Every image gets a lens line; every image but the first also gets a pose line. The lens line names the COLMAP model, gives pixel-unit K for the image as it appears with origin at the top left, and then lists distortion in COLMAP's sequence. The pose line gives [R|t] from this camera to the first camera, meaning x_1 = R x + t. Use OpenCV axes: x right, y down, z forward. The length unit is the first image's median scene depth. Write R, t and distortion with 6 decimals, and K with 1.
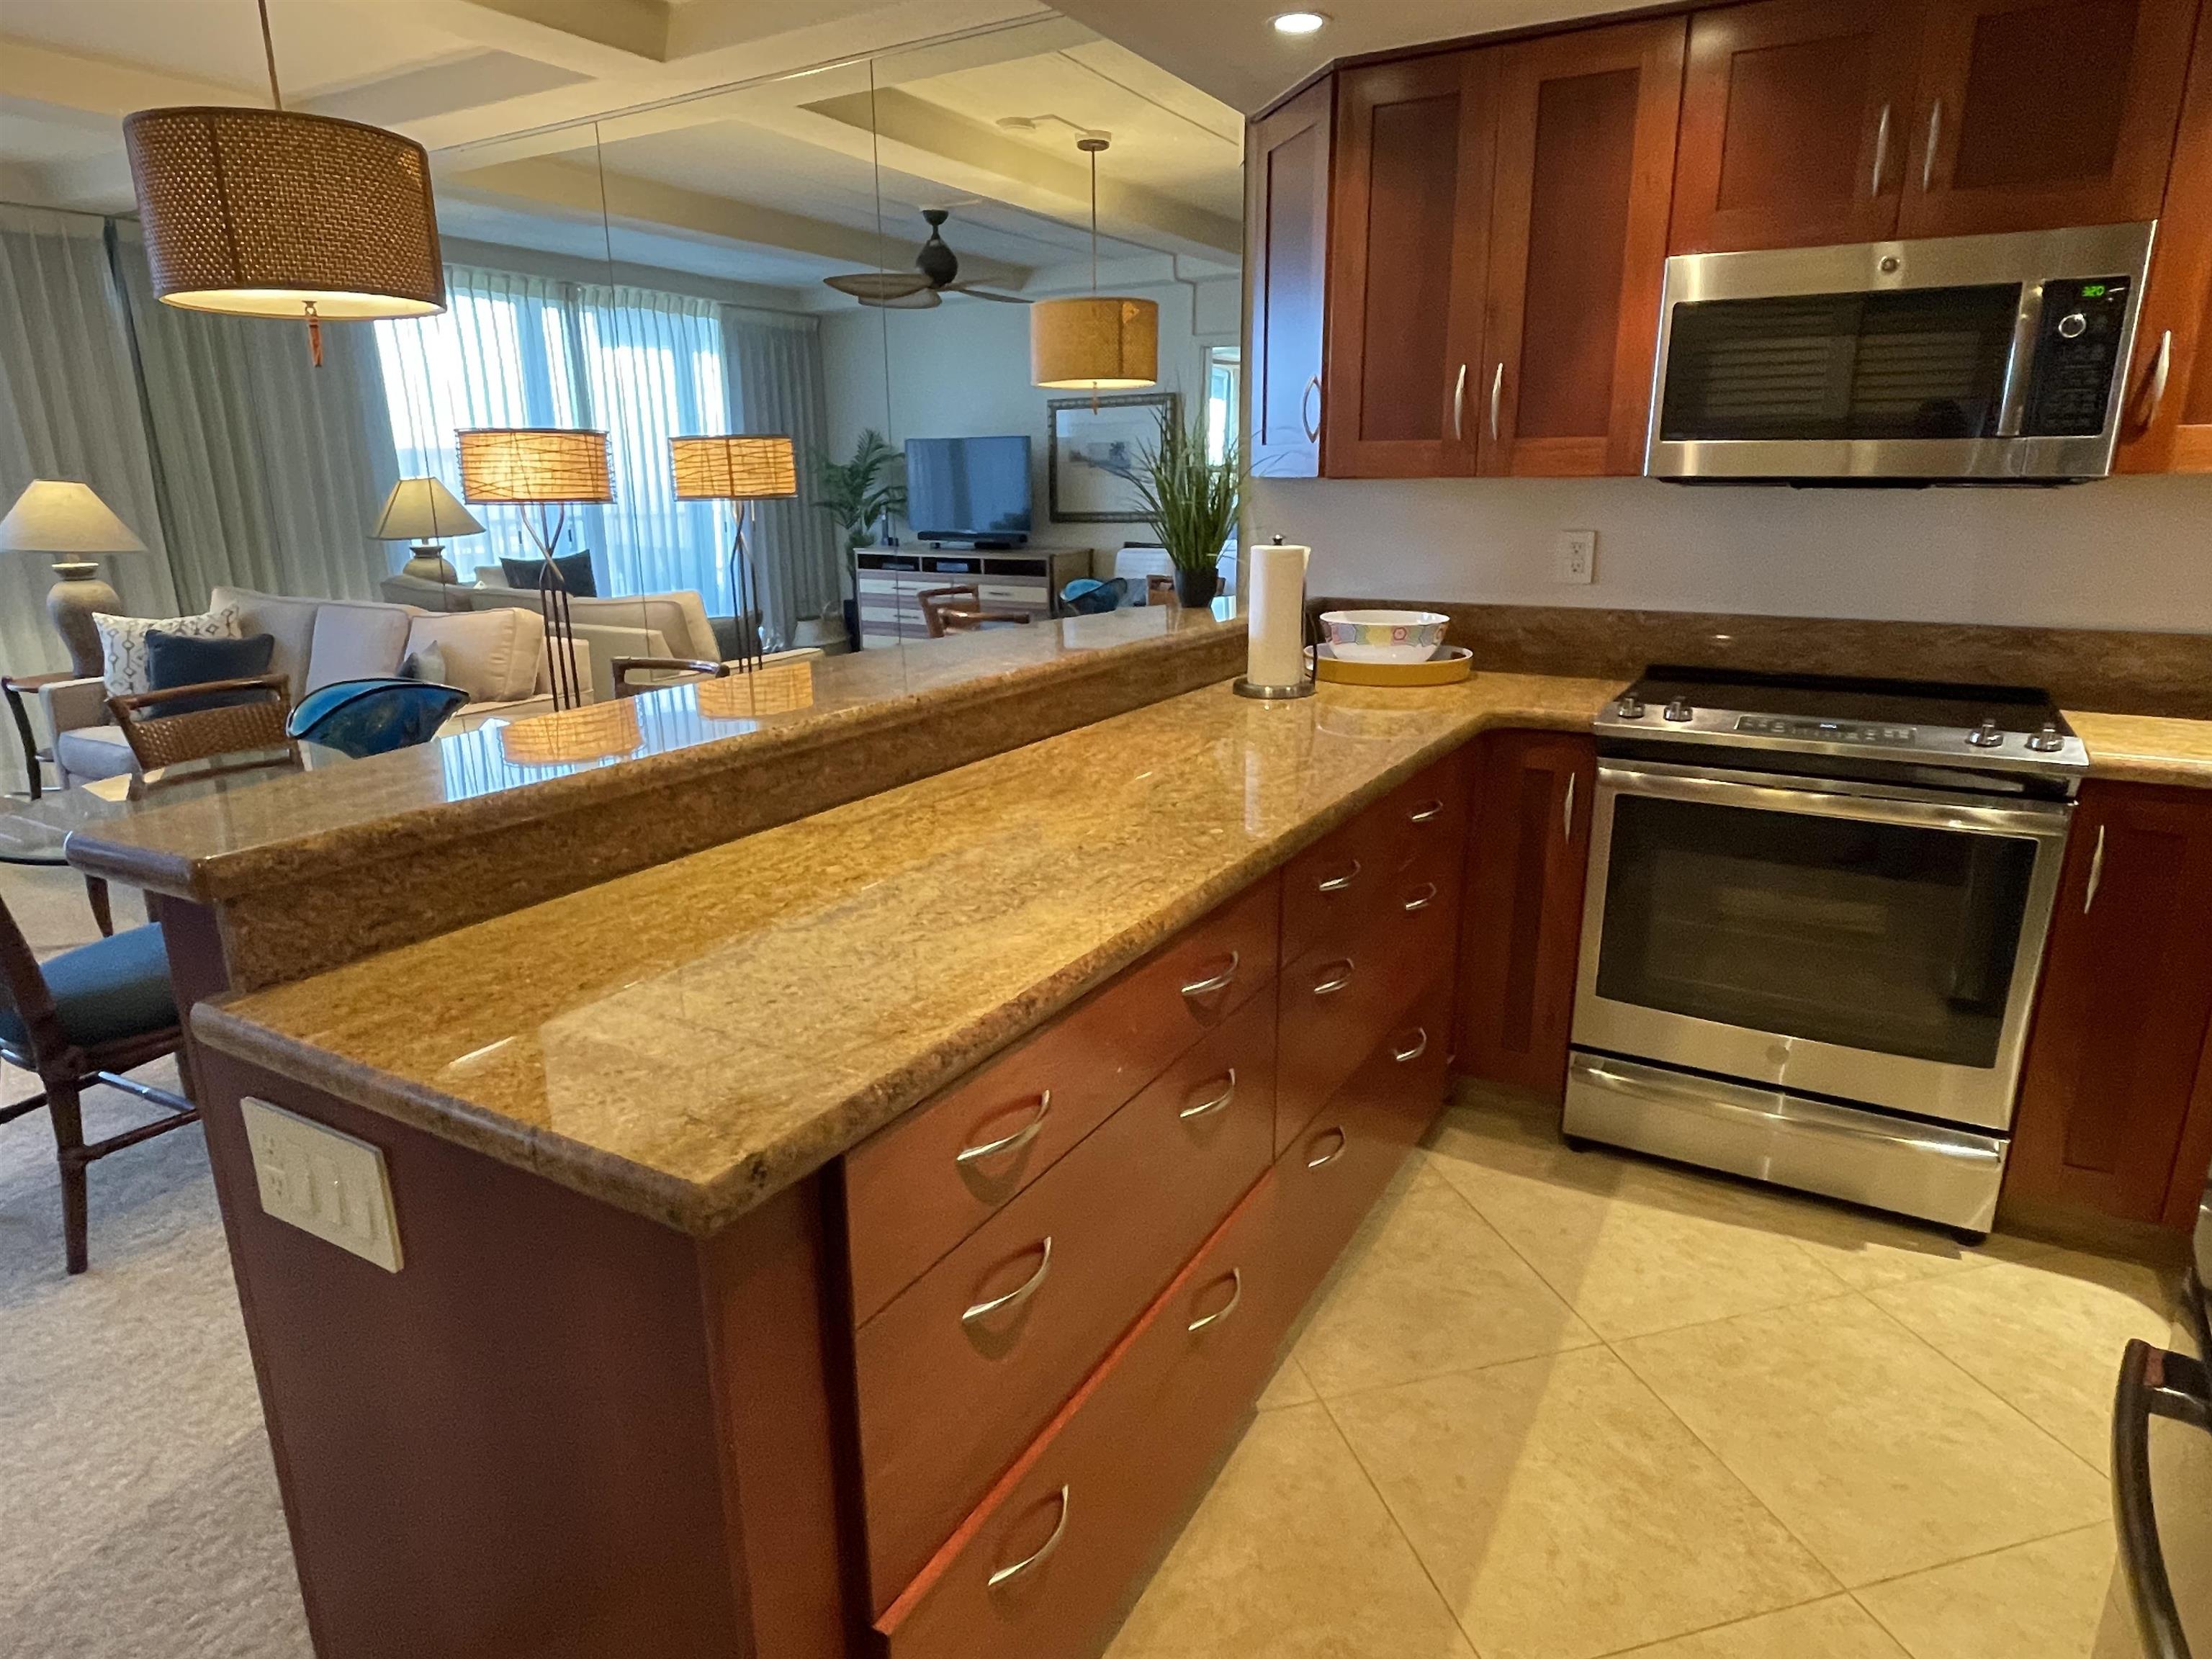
lens RADIAL K [[1297.5, 0, 1104.8], [0, 1297.5, 831.1], [0, 0, 1]] dist [-0.000007, -0.002430]
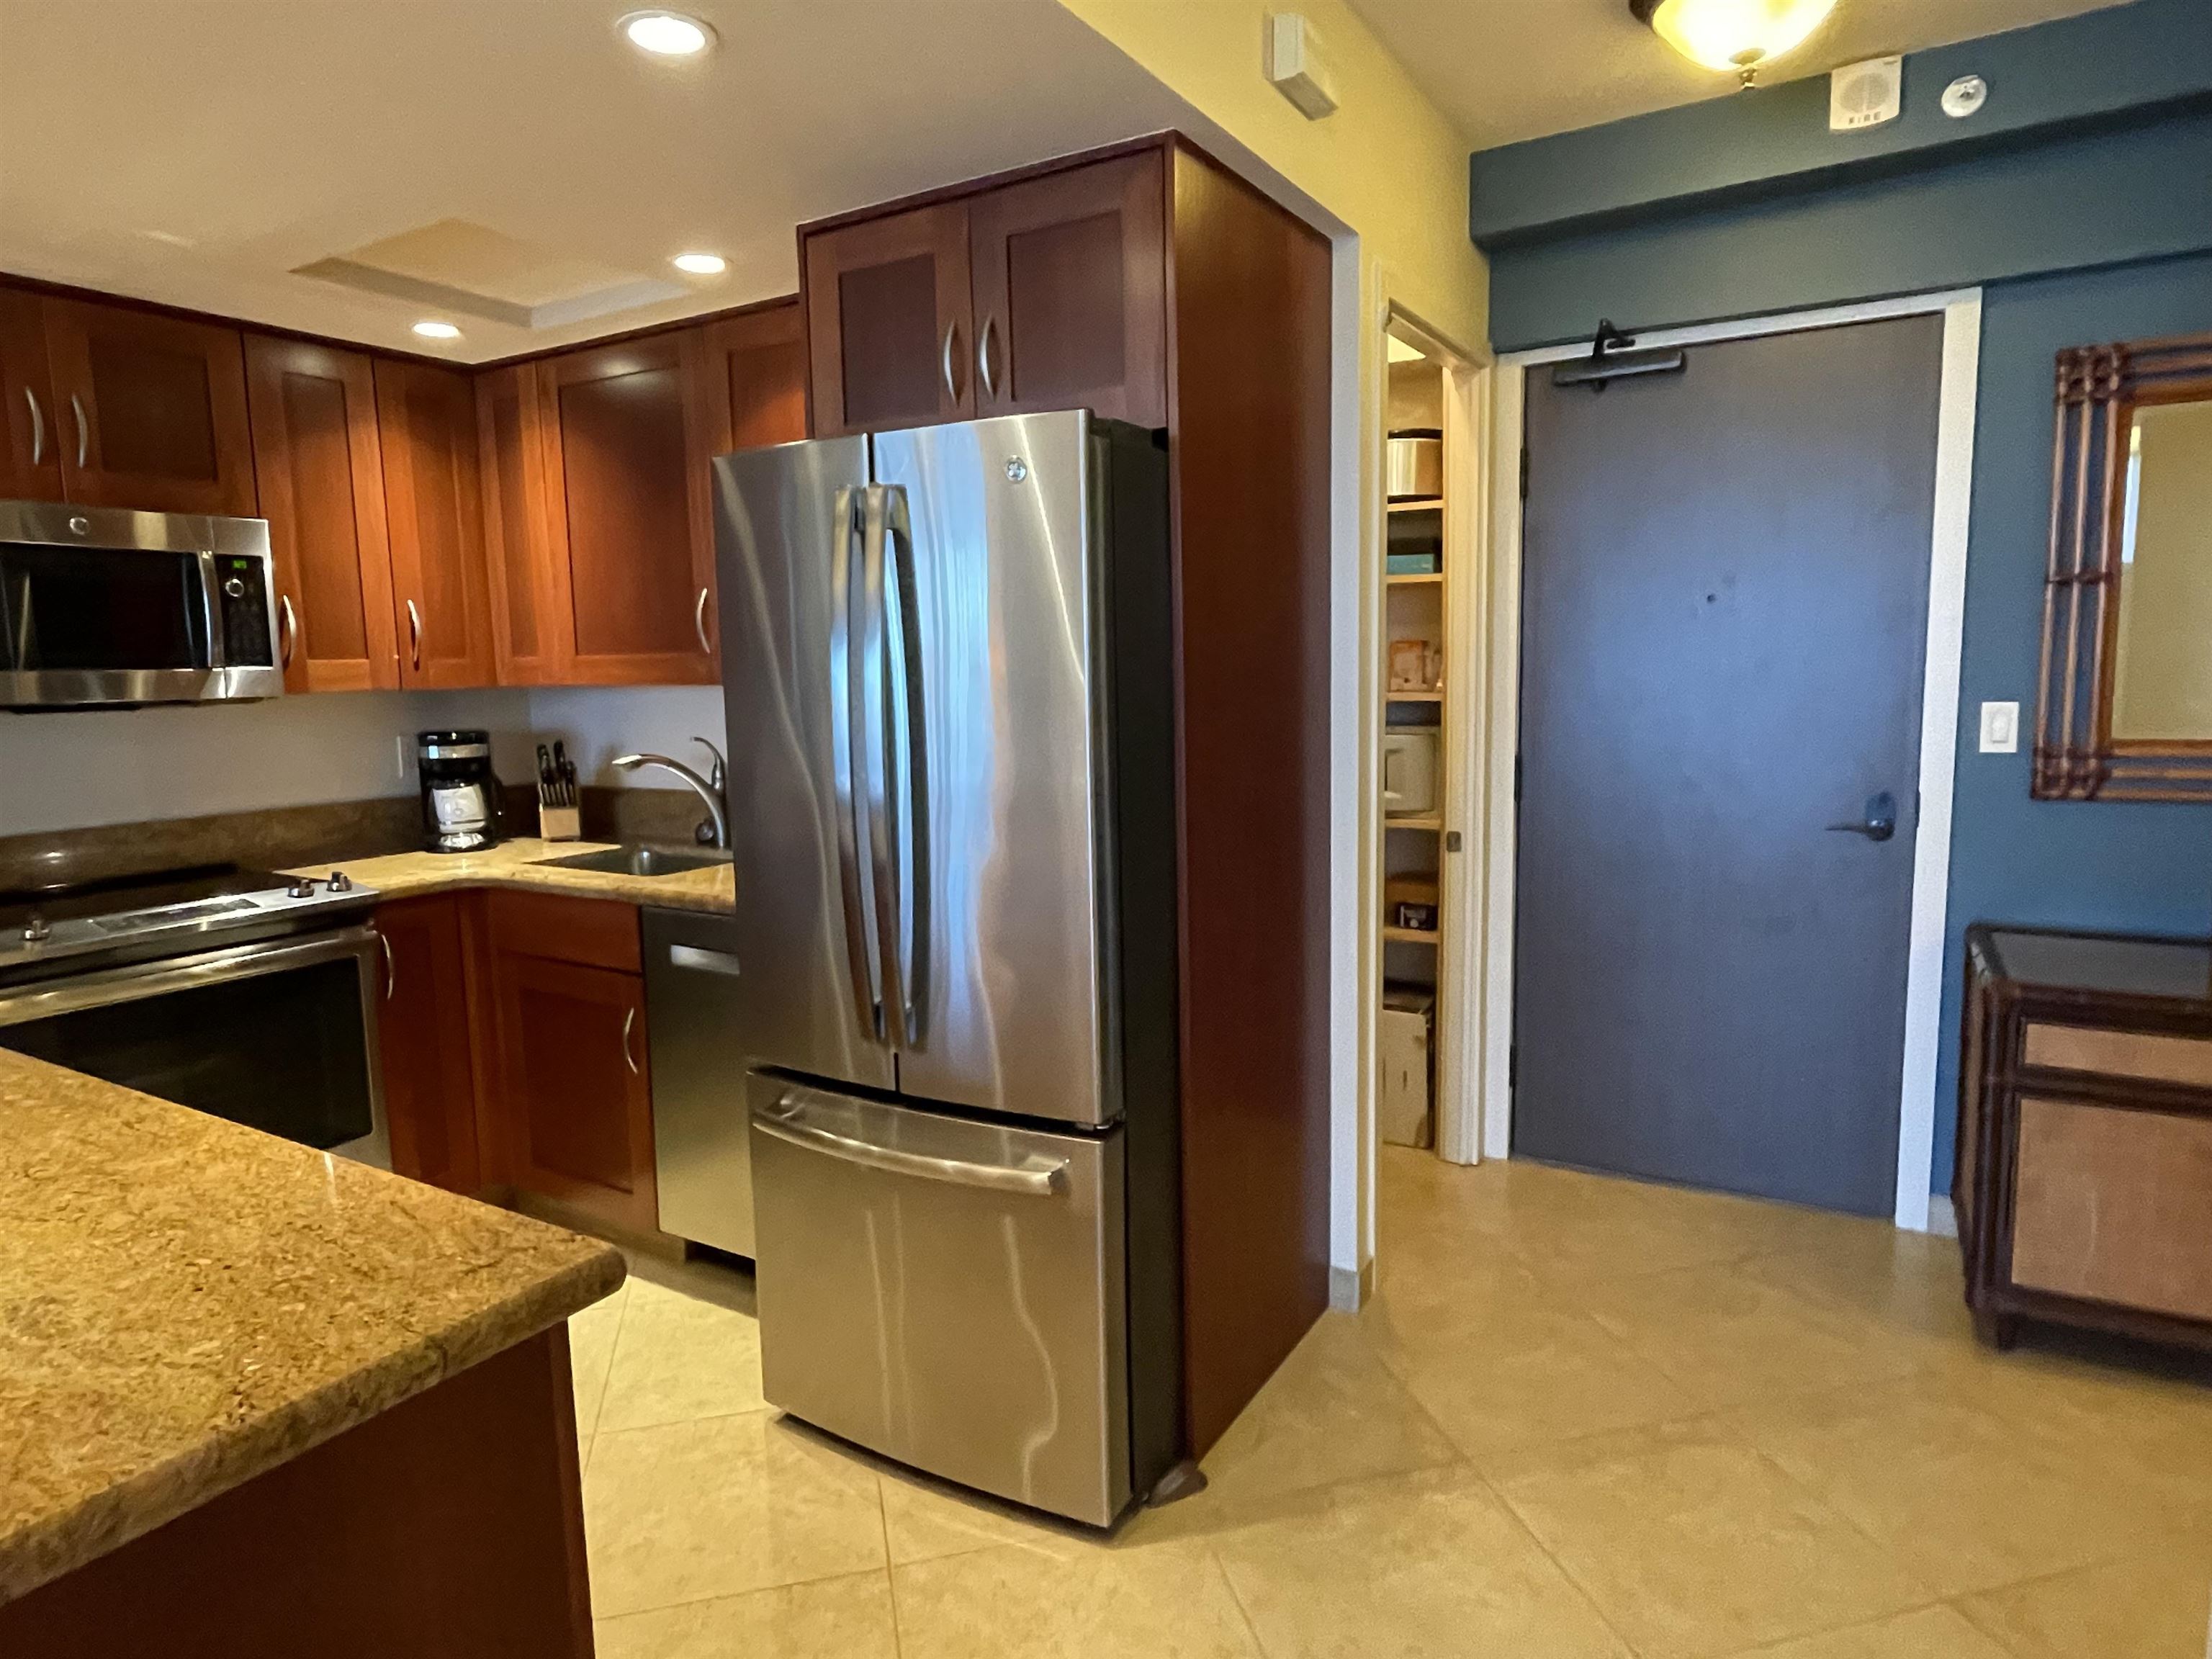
lens RADIAL K [[1297.5, 0, 1104.8], [0, 1297.5, 831.1], [0, 0, 1]] dist [-0.000007, -0.002430]
pose [[0.015563, -0.124322, 0.992120, -0.339092], [0.285551, 0.951469, 0.114748, -0.027459], [-0.958237, 0.281515, 0.050308, 0.081454]]
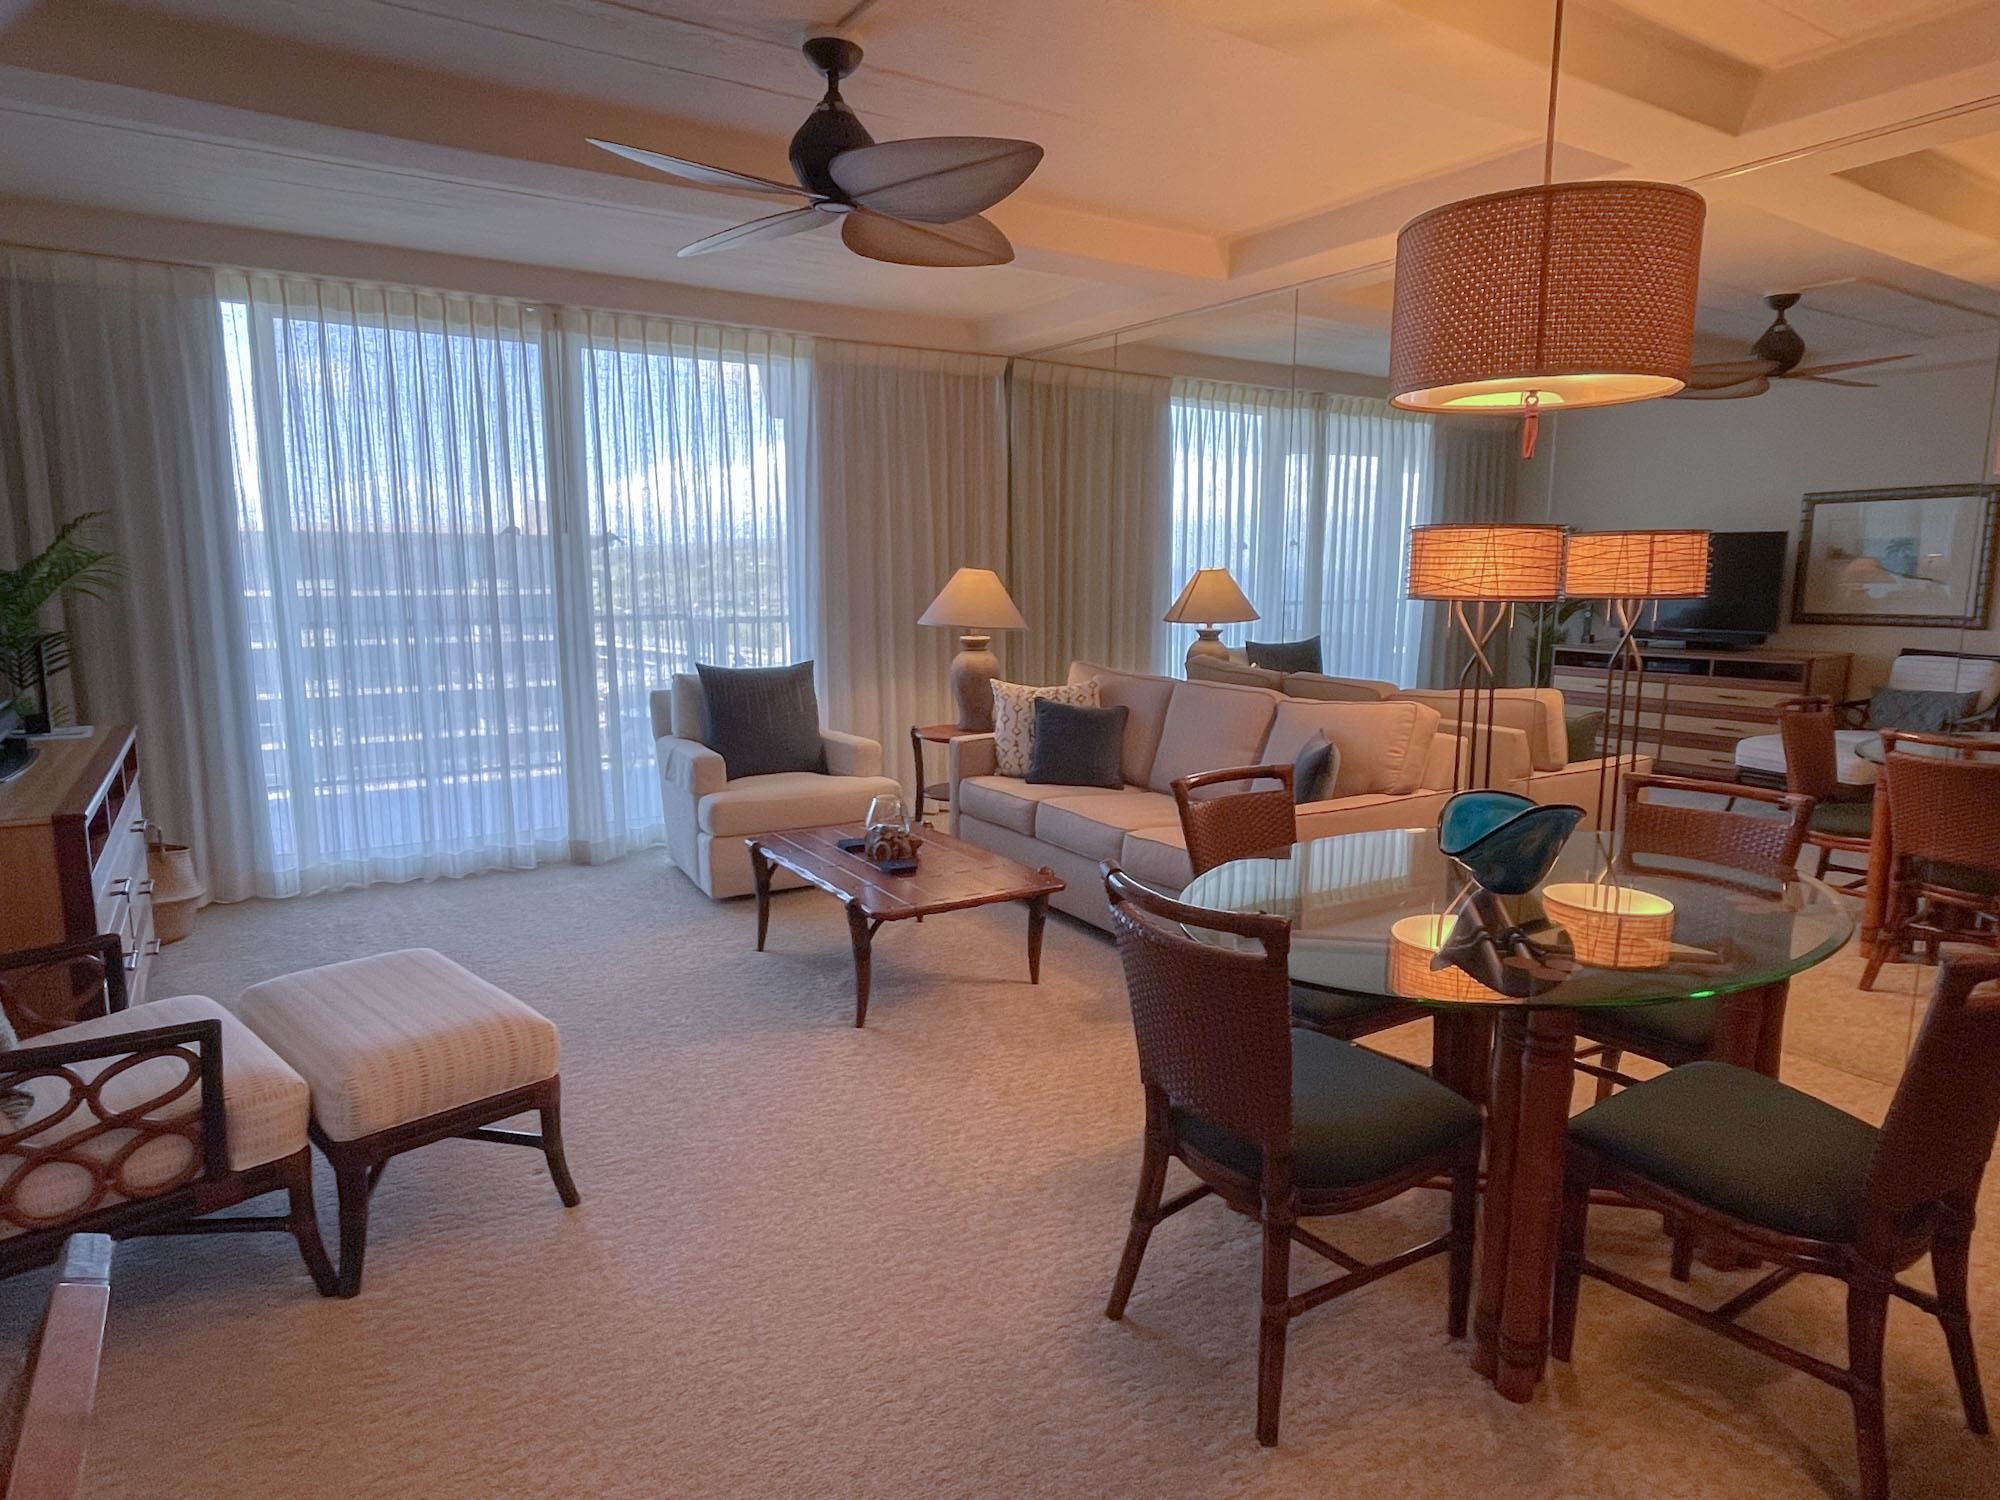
lens RADIAL K [[1168.8, 0, 990.9], [0, 1168.8, 753.1], [0, 0, 1]] dist [-0.002349, -0.001068]
pose [[0.889977, 0.082613, -0.448459, -0.390699], [-0.130370, 0.988500, -0.076625, -0.026924], [0.436972, 0.126660, 0.890513, 0.083848]]
